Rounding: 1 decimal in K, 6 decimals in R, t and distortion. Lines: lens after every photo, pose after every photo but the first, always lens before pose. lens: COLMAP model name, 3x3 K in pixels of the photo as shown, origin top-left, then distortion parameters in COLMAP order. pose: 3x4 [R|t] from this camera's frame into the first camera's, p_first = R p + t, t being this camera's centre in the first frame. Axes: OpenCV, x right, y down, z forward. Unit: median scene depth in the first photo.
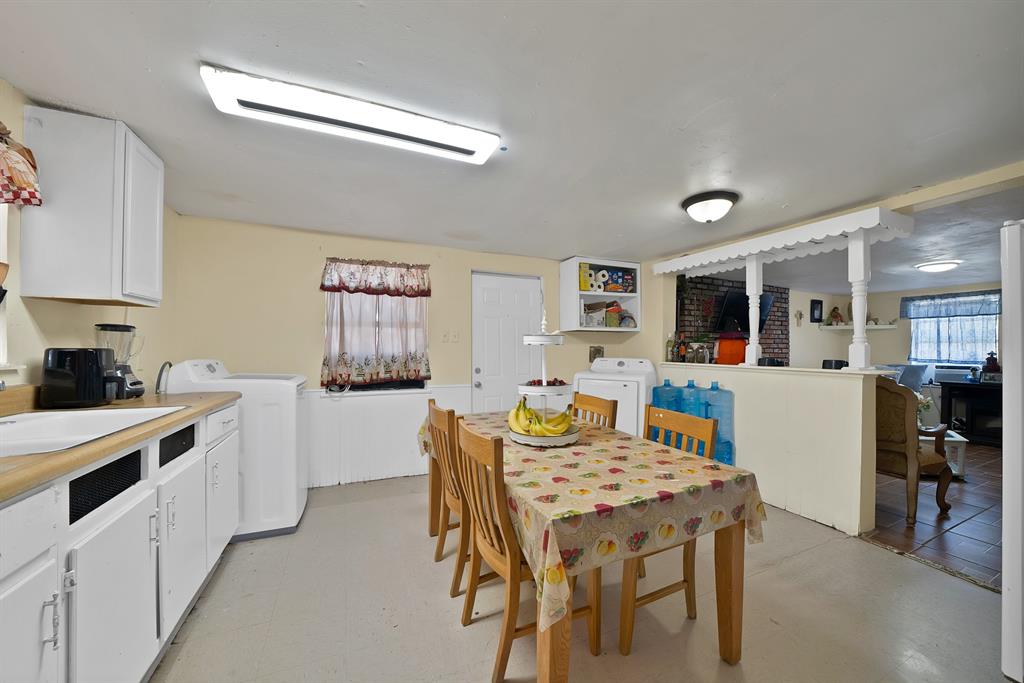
lens RADIAL K [[370.6, 0, 510.9], [0, 370.6, 346.8], [0, 0, 1]] dist [-0.020056, 0.000333]
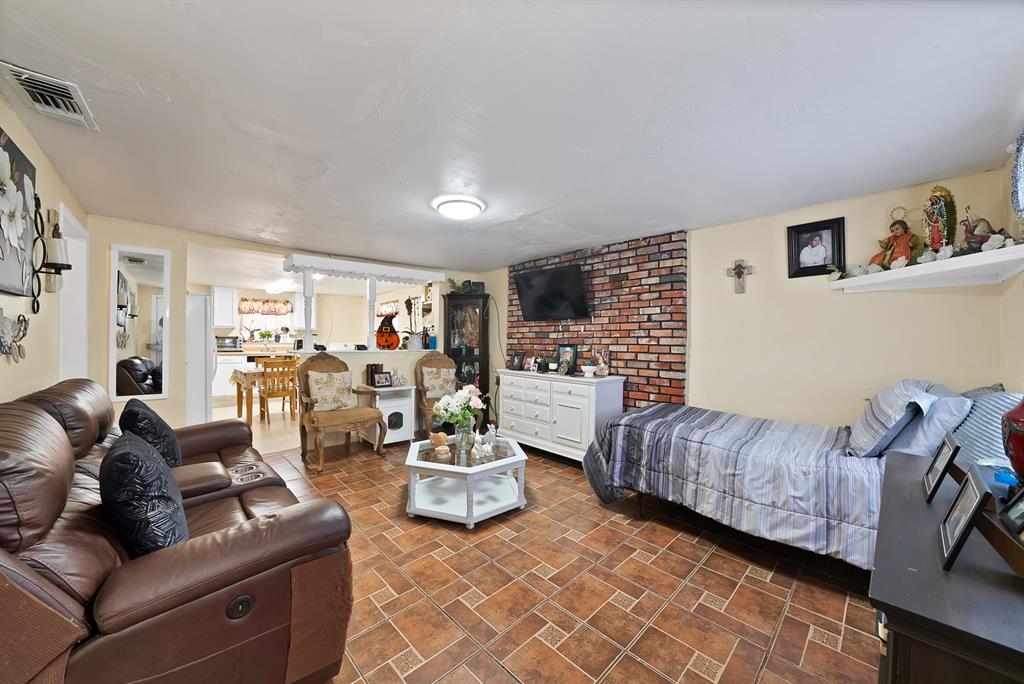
lens RADIAL K [[370.6, 0, 512.3], [0, 370.6, 345.7], [0, 0, 1]] dist [-0.020056, 0.000333]
pose [[0.327243, 0.011987, -0.944864, 1.802860], [0.003901, 0.999894, 0.014037, 0.012214], [0.944932, -0.008279, 0.327161, 0.849852]]
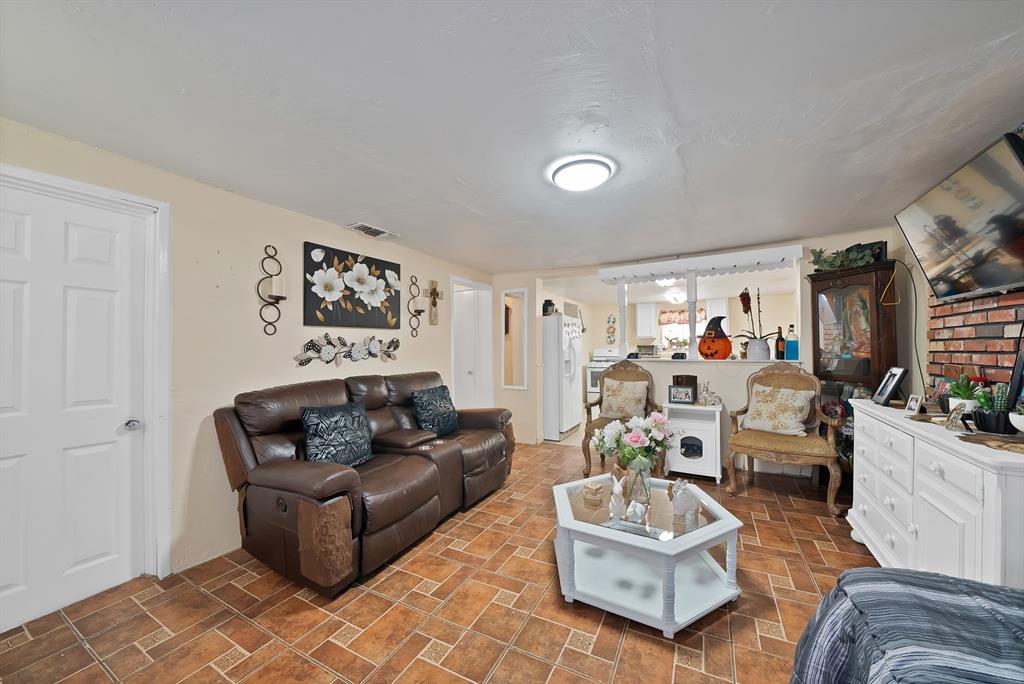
lens RADIAL K [[370.6, 0, 514.0], [0, 370.6, 343.0], [0, 0, 1]] dist [-0.020056, 0.000333]
pose [[-0.794991, -0.006381, -0.606588, 1.531271], [0.010842, 0.999635, -0.024725, 0.016421], [0.606524, -0.026233, -0.794632, 1.314075]]
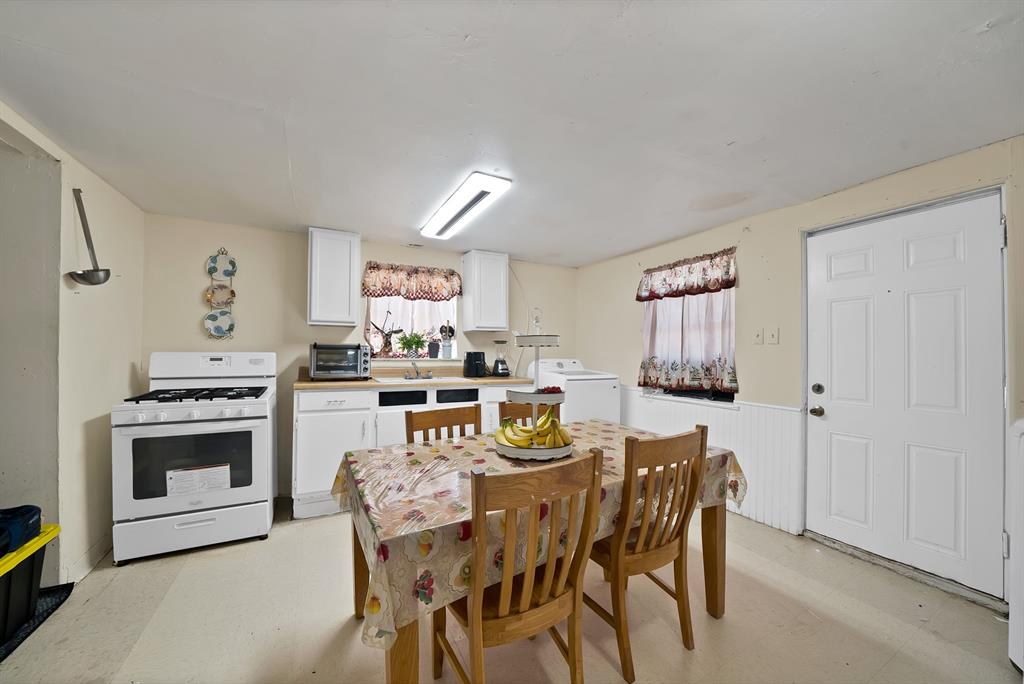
lens RADIAL K [[370.6, 0, 507.0], [0, 370.6, 352.3], [0, 0, 1]] dist [-0.020056, 0.000333]
pose [[0.061549, -0.000891, -0.998104, 0.493502], [-0.000677, 0.999999, -0.000935, 0.003710], [0.998104, 0.000733, 0.061548, 0.437600]]
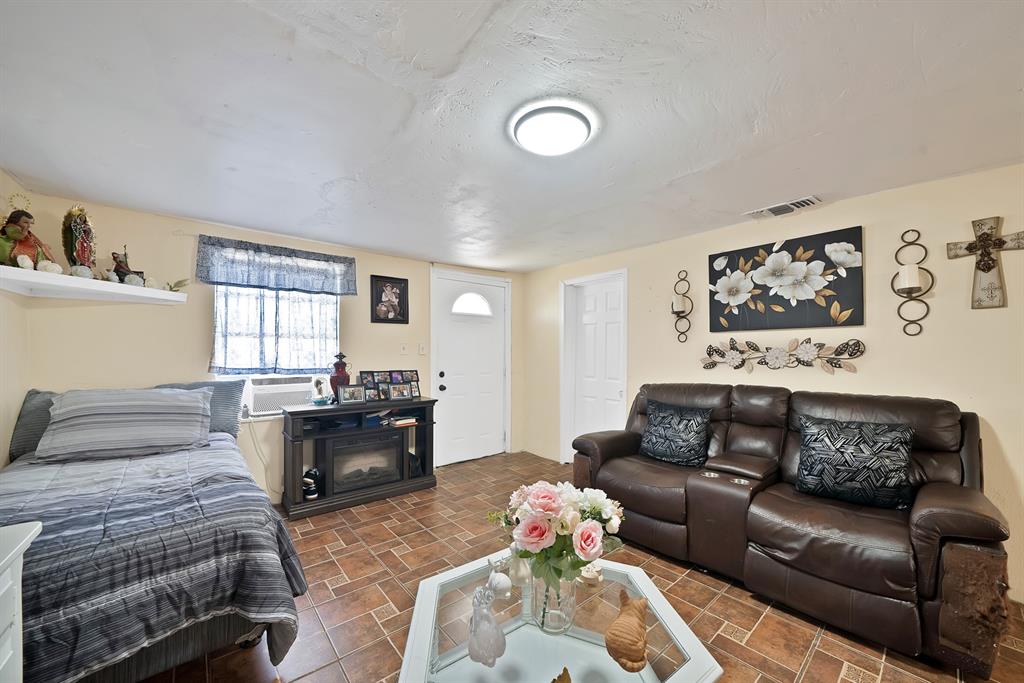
lens RADIAL K [[370.6, 0, 508.9], [0, 370.6, 348.2], [0, 0, 1]] dist [-0.020056, 0.000333]
pose [[-0.257615, 0.001542, 0.966246, 0.812499], [-0.015344, 0.999866, -0.005687, 0.005531], [-0.966126, -0.016291, -0.257557, 1.123106]]
